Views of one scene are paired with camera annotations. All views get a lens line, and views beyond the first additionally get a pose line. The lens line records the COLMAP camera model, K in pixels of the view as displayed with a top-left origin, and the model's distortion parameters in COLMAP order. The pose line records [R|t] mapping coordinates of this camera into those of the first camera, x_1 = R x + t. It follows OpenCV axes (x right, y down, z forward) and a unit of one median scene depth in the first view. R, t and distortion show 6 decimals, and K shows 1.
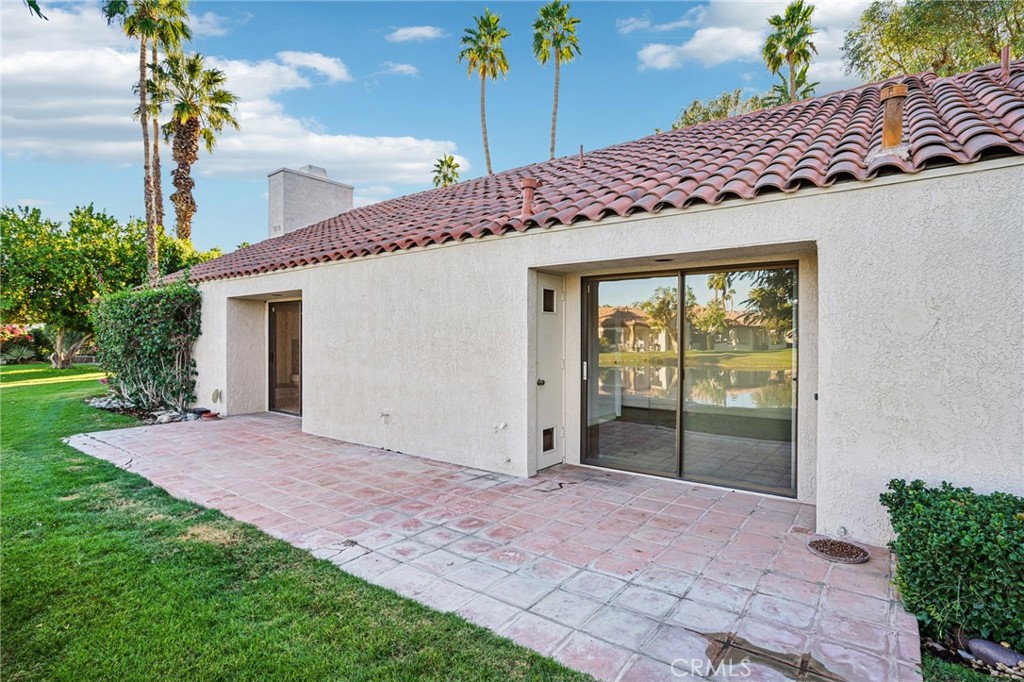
lens RADIAL K [[499.9, 0, 501.5], [0, 499.9, 340.3], [0, 0, 1]] dist [-0.077258, 0.036456]
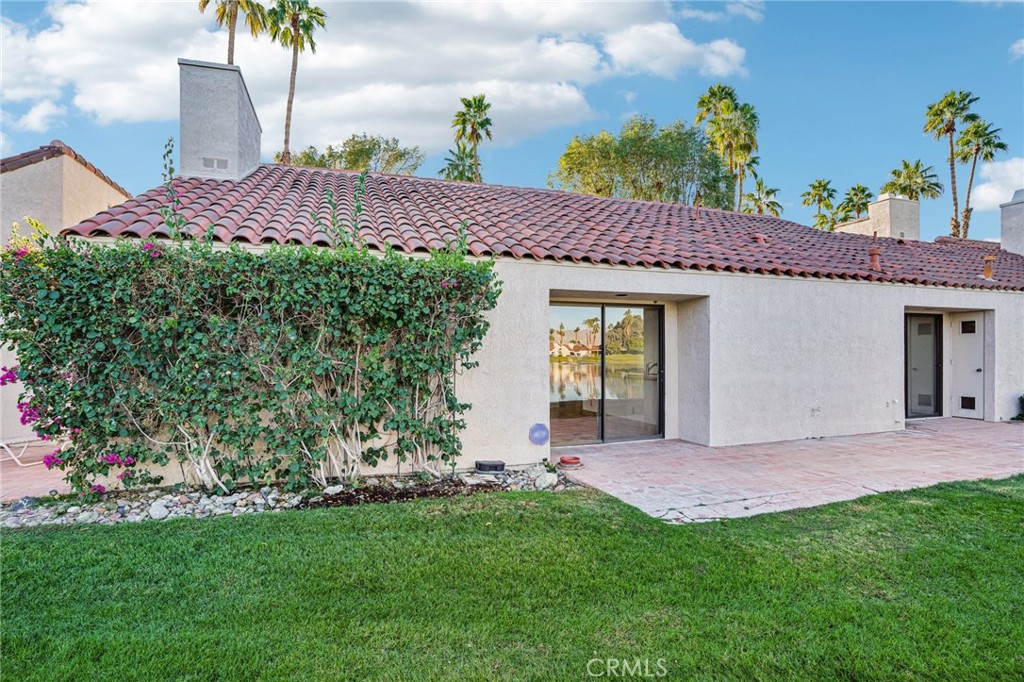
lens RADIAL K [[484.5, 0, 509.1], [0, 484.5, 339.2], [0, 0, 1]] dist [-0.053630, 0.020854]
pose [[0.566435, 0.026987, 0.823664, -1.564307], [0.010672, 0.999140, -0.040076, 0.014809], [-0.824037, 0.031491, 0.565660, 0.909964]]
